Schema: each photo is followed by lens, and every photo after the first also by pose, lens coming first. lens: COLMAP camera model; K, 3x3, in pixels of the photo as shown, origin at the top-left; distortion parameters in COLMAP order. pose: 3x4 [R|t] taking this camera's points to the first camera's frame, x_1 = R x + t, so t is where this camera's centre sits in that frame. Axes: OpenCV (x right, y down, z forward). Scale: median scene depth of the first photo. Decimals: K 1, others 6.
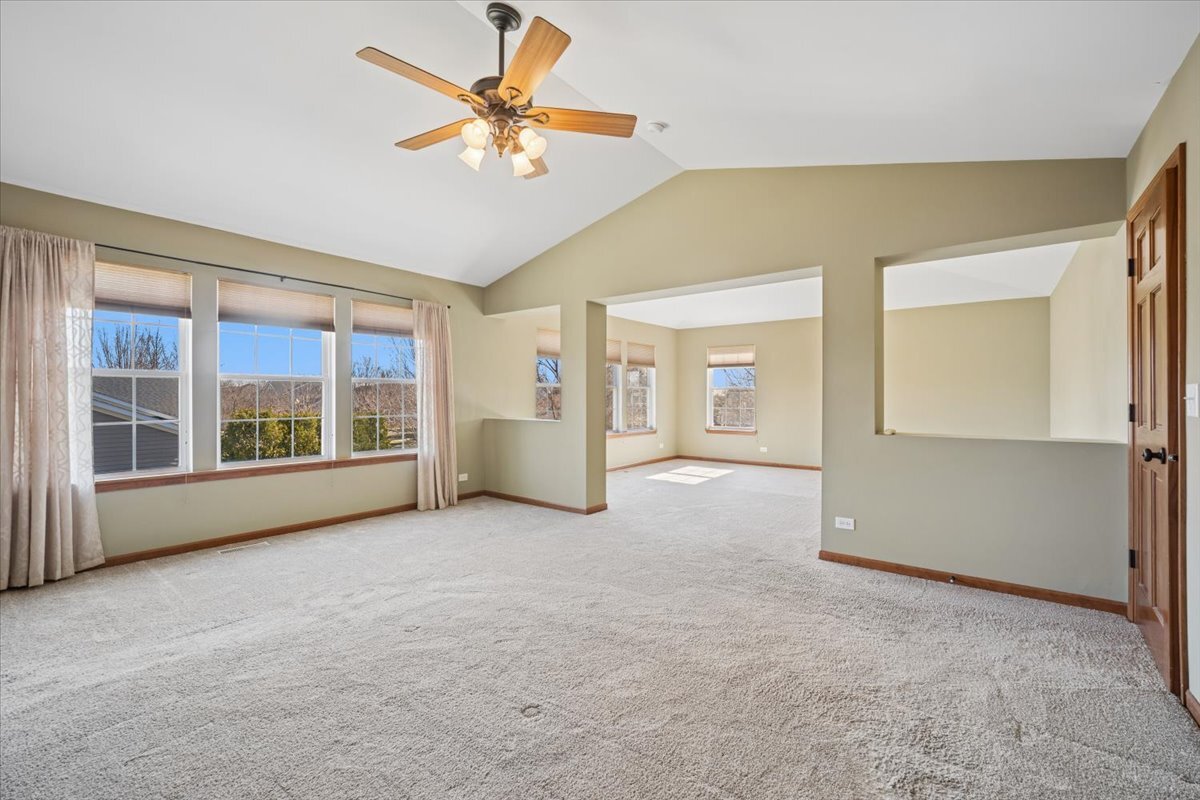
lens RADIAL K [[502.6, 0, 597.4], [0, 502.6, 404.2], [0, 0, 1]] dist [0.000165, -0.000033]
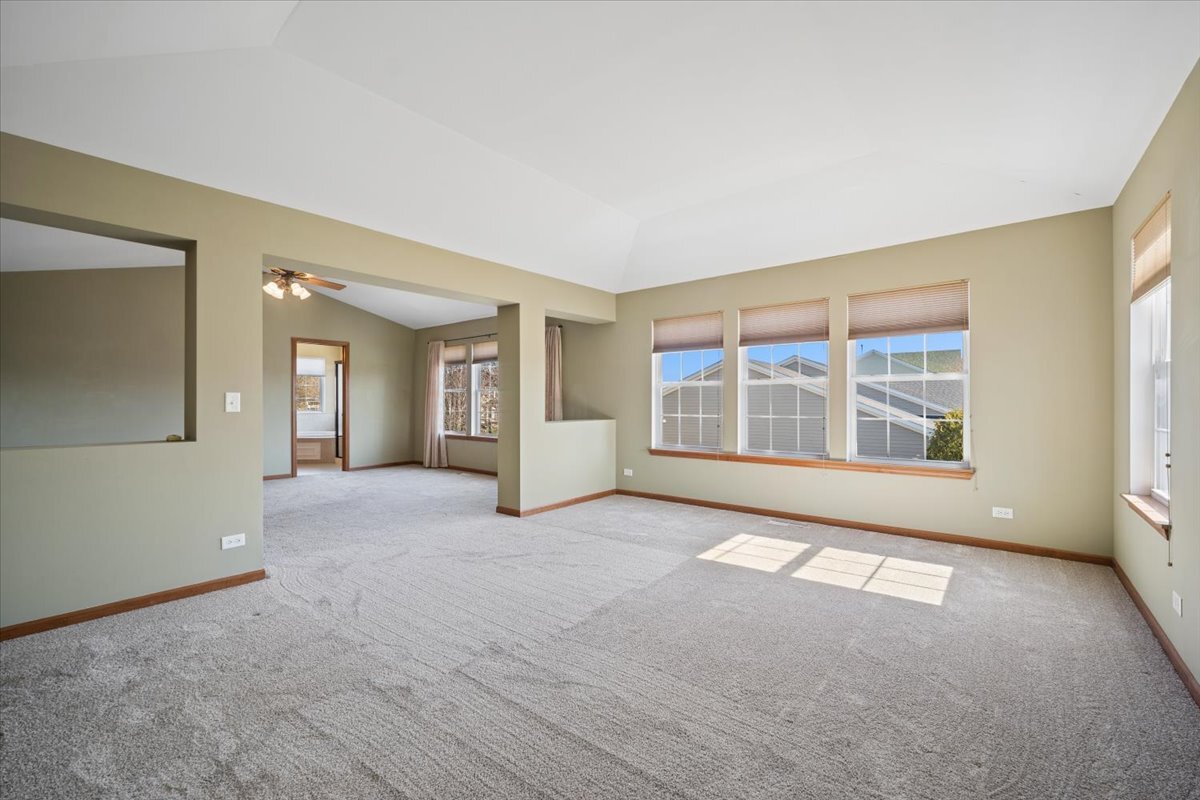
lens RADIAL K [[502.6, 0, 597.4], [0, 502.6, 404.2], [0, 0, 1]] dist [0.000165, -0.000033]
pose [[-0.035310, 0.006985, -0.999352, 1.336076], [-0.007909, 0.999942, 0.007269, -0.018602], [0.999345, 0.008160, -0.035252, 1.628787]]
